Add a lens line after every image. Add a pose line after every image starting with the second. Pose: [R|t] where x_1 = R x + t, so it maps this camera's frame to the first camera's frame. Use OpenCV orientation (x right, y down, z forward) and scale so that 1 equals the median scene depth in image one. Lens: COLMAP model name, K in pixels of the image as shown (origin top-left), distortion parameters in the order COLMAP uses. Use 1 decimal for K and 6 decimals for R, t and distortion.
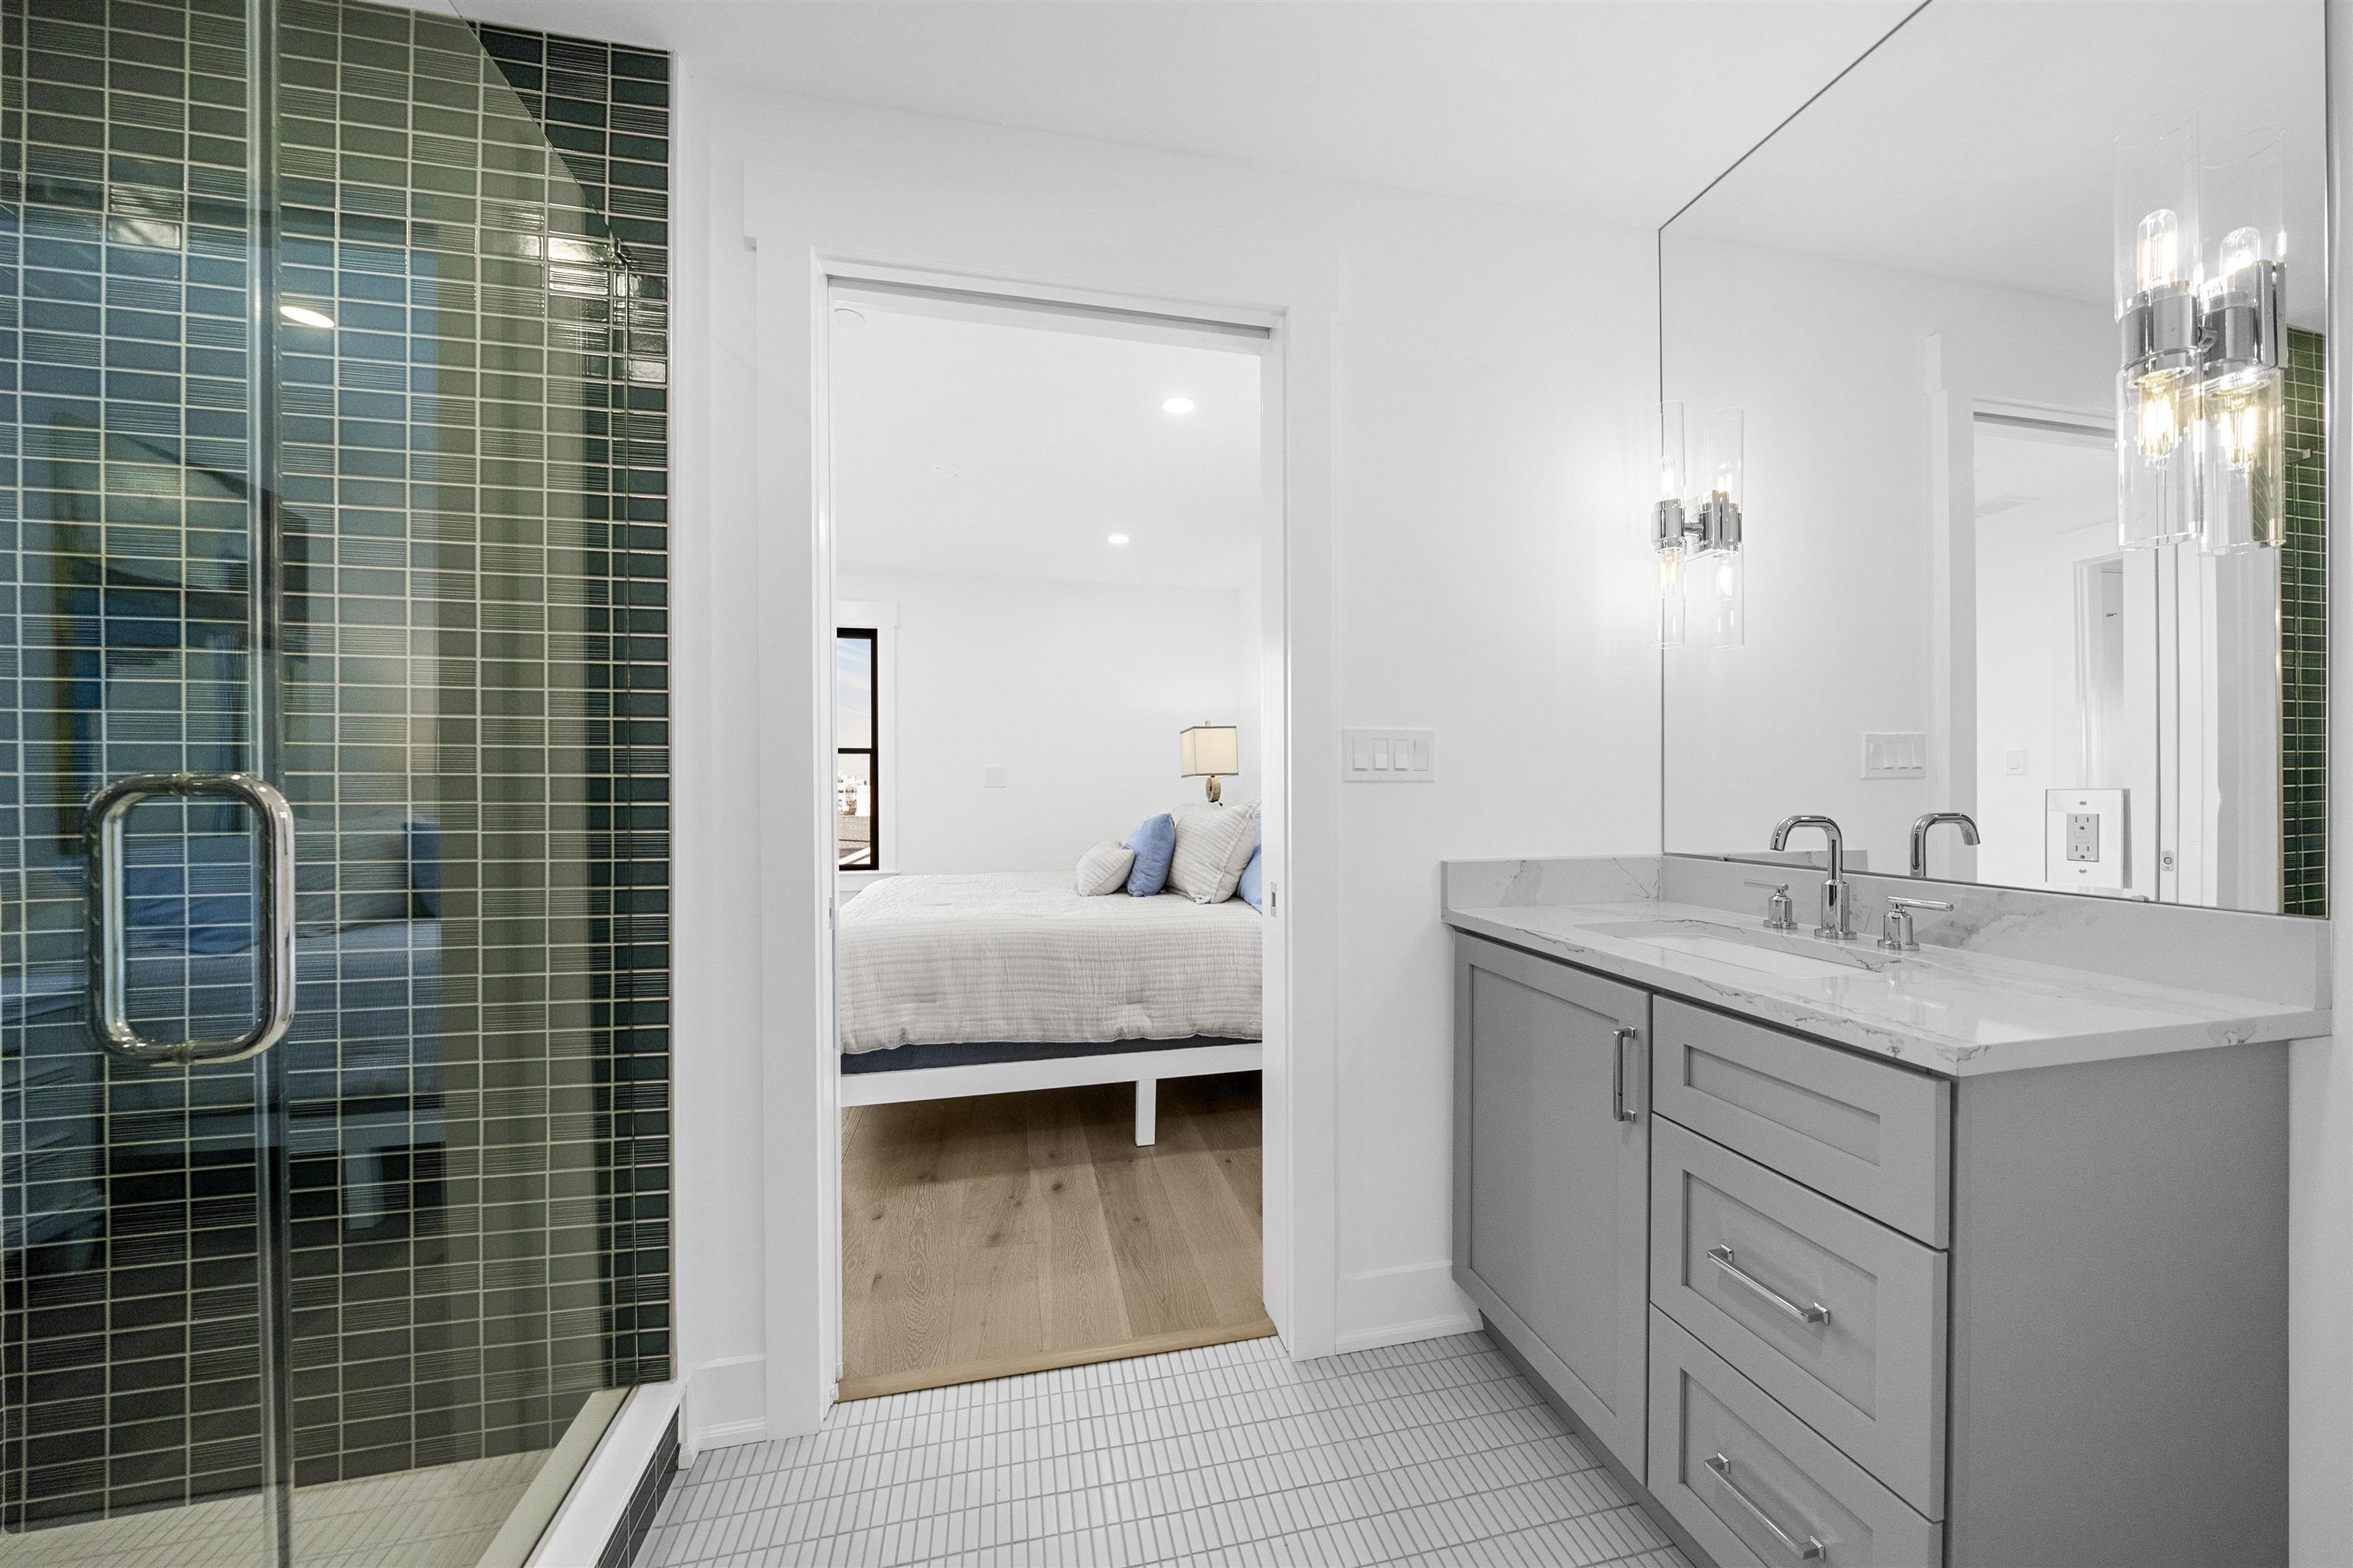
lens RADIAL K [[817.7, 0, 1176.5], [0, 817.7, 784.0], [0, 0, 1]] dist [-0.022770, 0.000082]
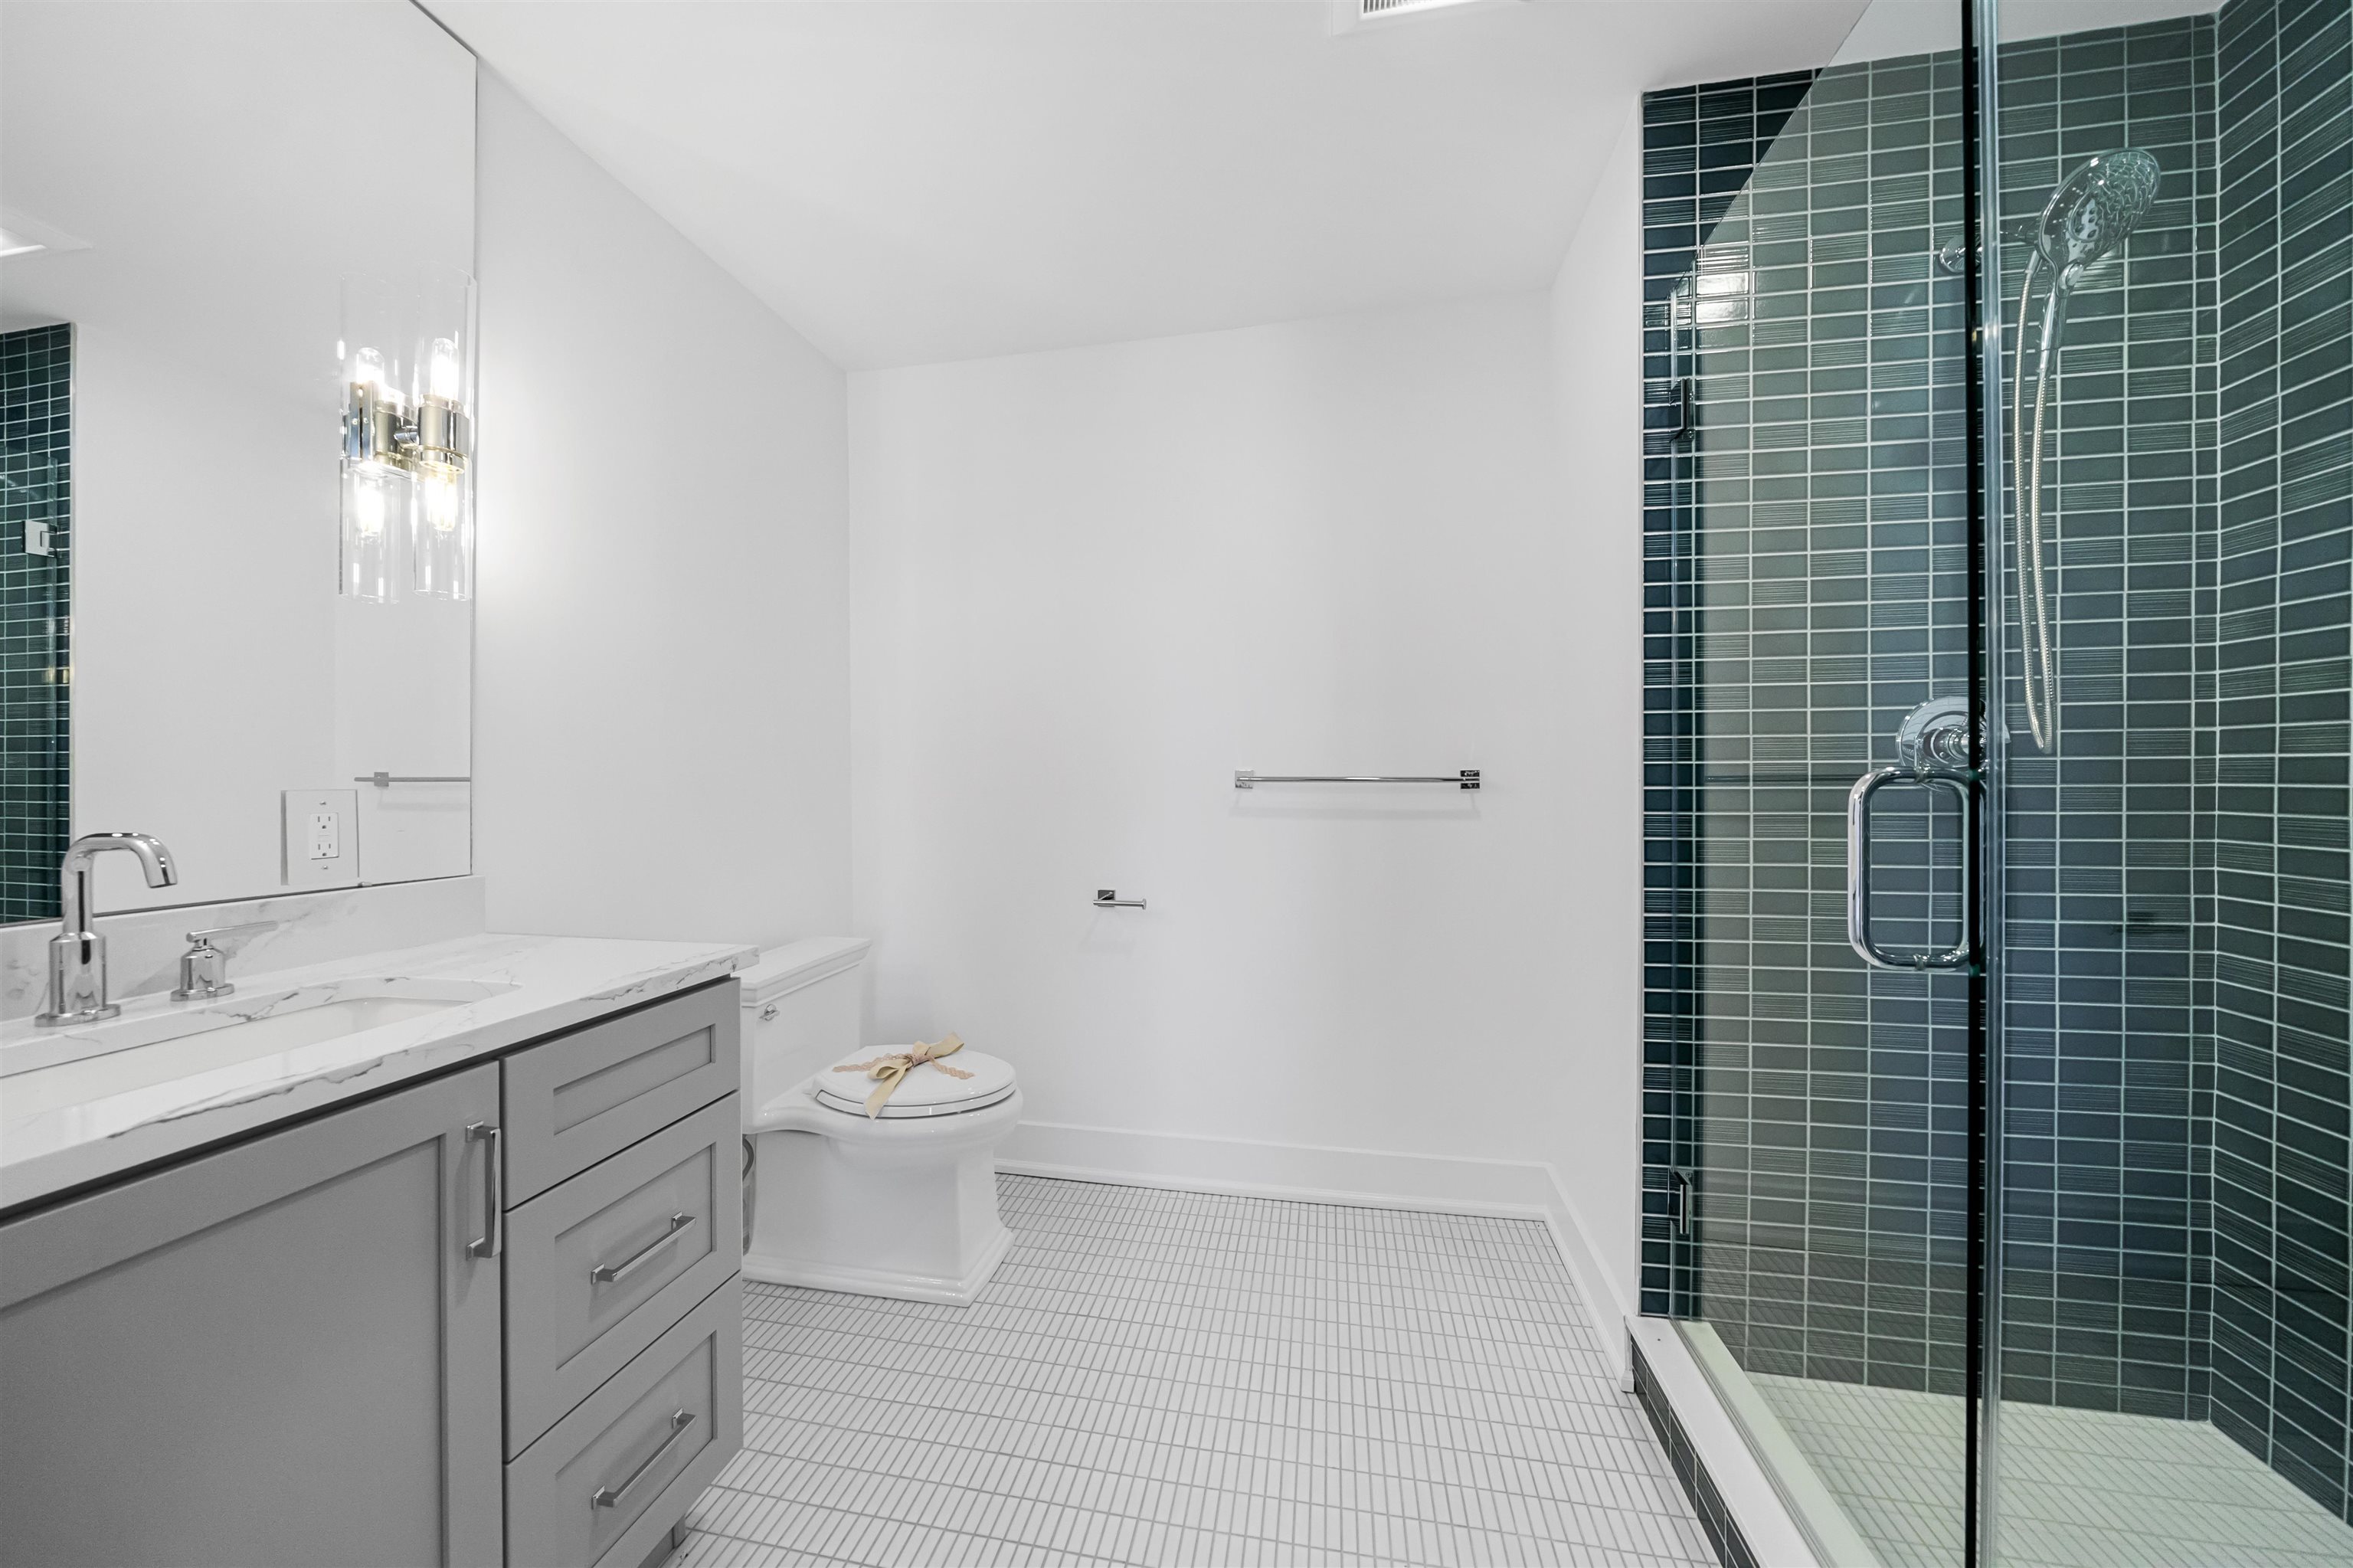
lens RADIAL K [[817.7, 0, 1176.5], [0, 817.7, 784.0], [0, 0, 1]] dist [-0.022770, 0.000082]
pose [[-0.917706, 0.003955, 0.397239, -0.306375], [0.006286, 0.999970, 0.004568, 0.000313], [-0.397209, 0.006689, -0.917704, 1.479527]]
